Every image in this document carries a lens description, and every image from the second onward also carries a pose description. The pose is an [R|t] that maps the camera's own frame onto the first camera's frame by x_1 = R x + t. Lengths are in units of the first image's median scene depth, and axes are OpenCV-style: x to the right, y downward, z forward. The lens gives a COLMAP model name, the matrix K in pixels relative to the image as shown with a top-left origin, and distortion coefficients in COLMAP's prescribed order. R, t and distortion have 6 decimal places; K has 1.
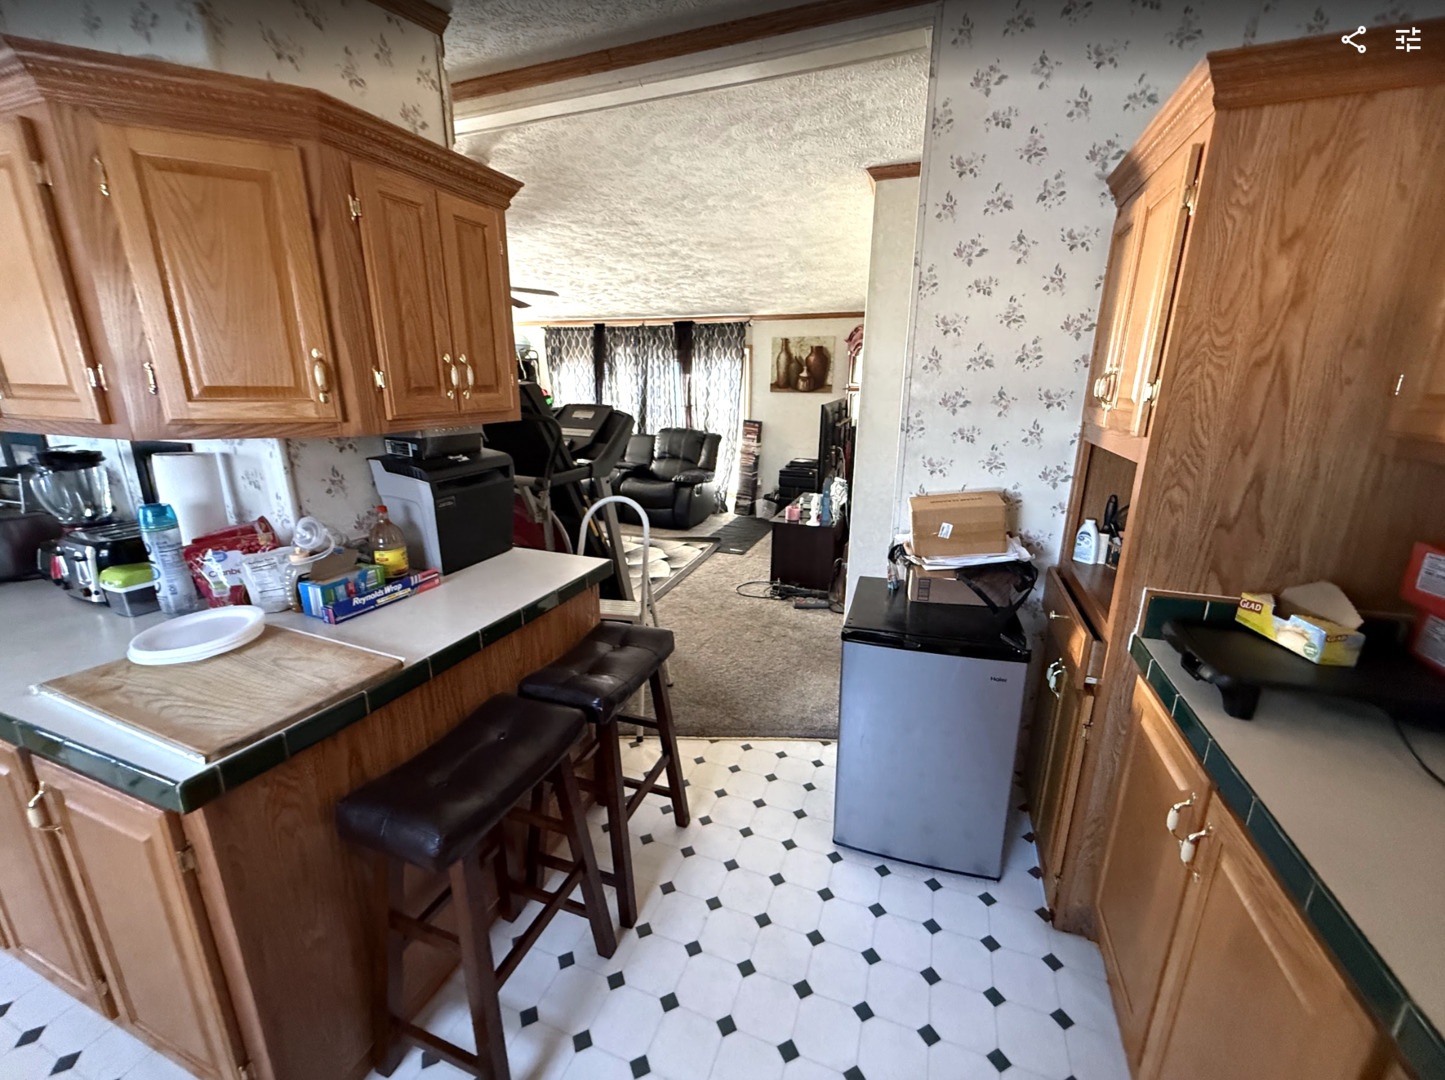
lens RADIAL K [[574.1, 0, 722.5], [0, 574.1, 540.0], [0, 0, 1]] dist [-0.002118, 0.000017]
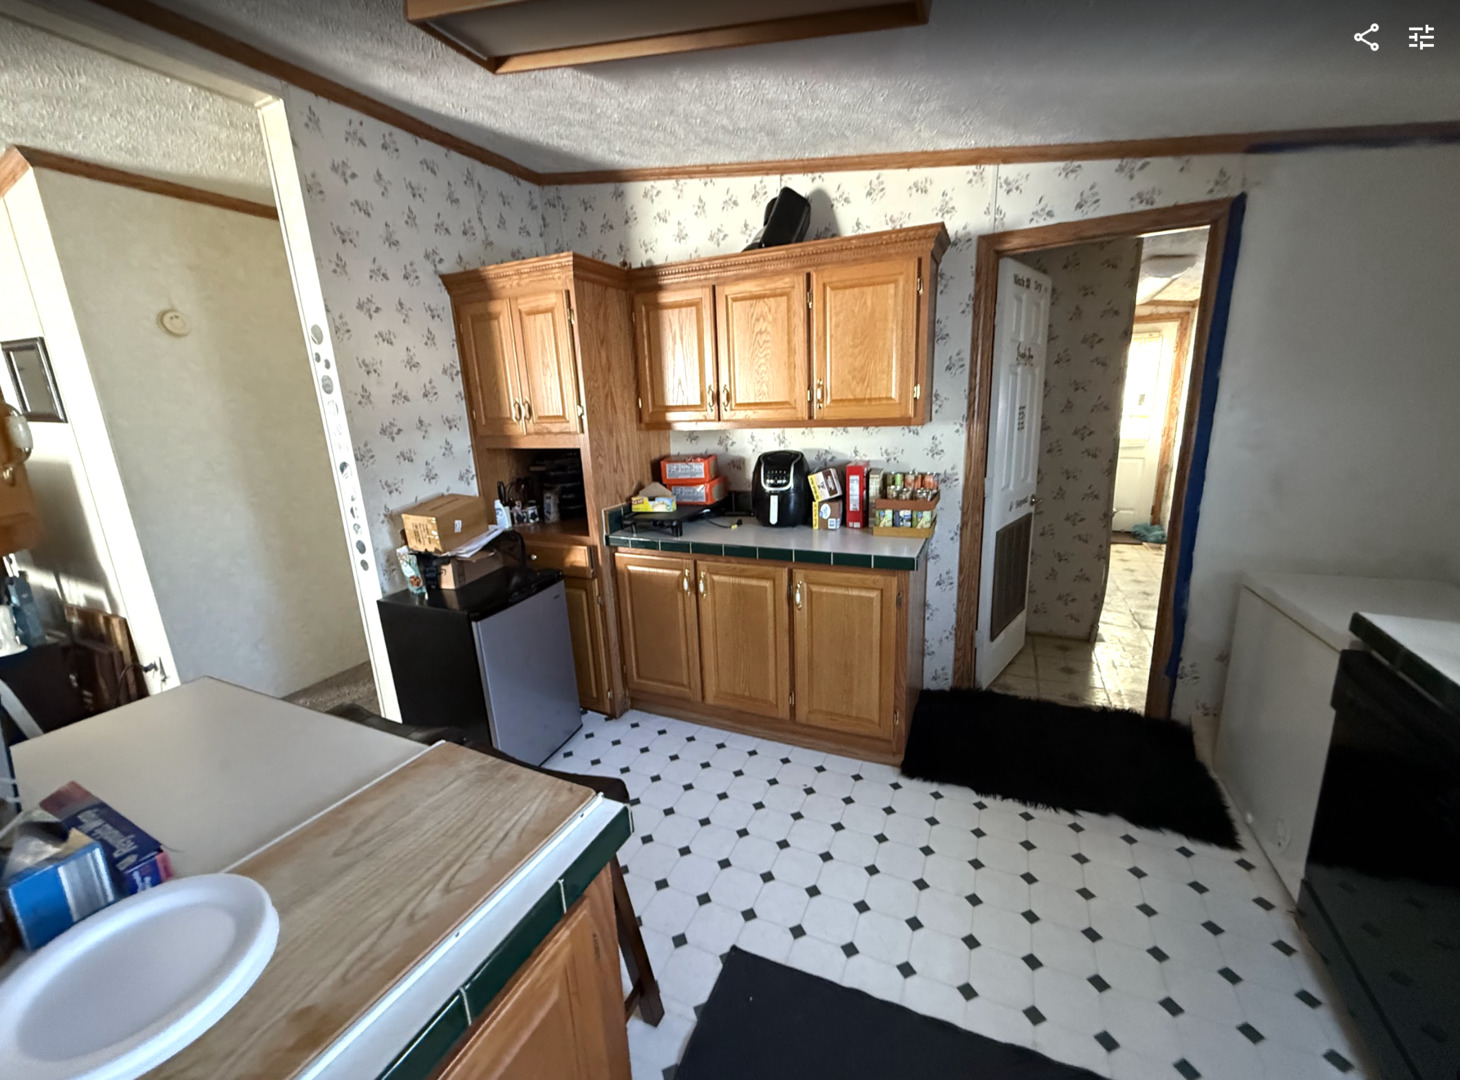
lens RADIAL K [[587.1, 0, 730.0], [0, 587.1, 540.0], [0, 0, 1]] dist [0.000979, 0.000123]
pose [[0.073103, -0.251440, 0.965108, -0.855190], [0.303734, 0.927341, 0.218594, -0.091987], [-0.949948, 0.277157, 0.144162, 0.242302]]
